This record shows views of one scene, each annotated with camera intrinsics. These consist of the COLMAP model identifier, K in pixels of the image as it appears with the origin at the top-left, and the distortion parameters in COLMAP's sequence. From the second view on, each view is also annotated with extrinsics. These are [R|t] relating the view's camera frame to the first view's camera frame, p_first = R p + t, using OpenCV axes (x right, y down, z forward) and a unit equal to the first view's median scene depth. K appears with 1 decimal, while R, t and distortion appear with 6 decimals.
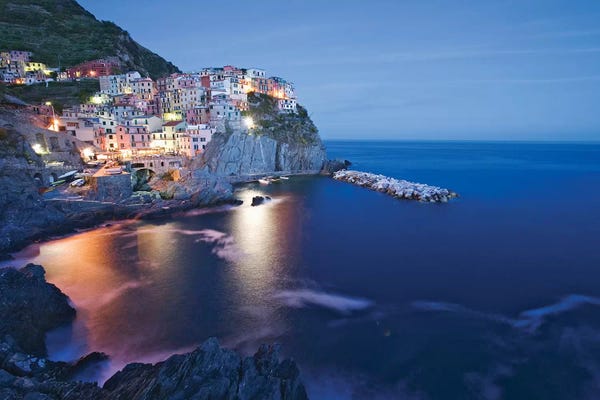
lens RADIAL K [[281.8, 0, 341.5], [0, 281.8, 196.3], [0, 0, 1]] dist [-0.000869, 0.012719]
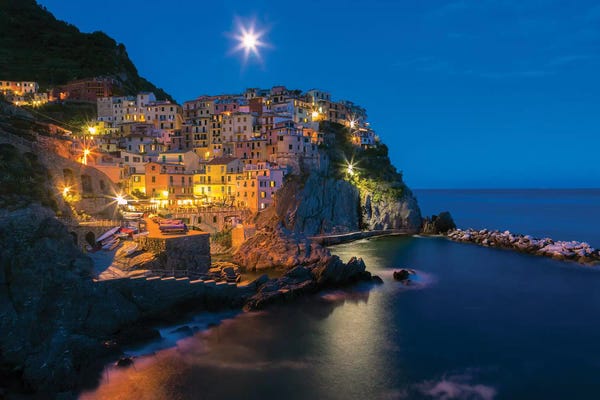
lens RADIAL K [[279.7, 0, 185.7], [0, 279.7, 229.6], [0, 0, 1]] dist [0.029772, -0.000016]
pose [[0.998805, 0.002881, 0.048779, -0.713908], [0.001936, 0.995143, -0.098424, -0.024567], [-0.048825, 0.098401, 0.993948, 0.341344]]
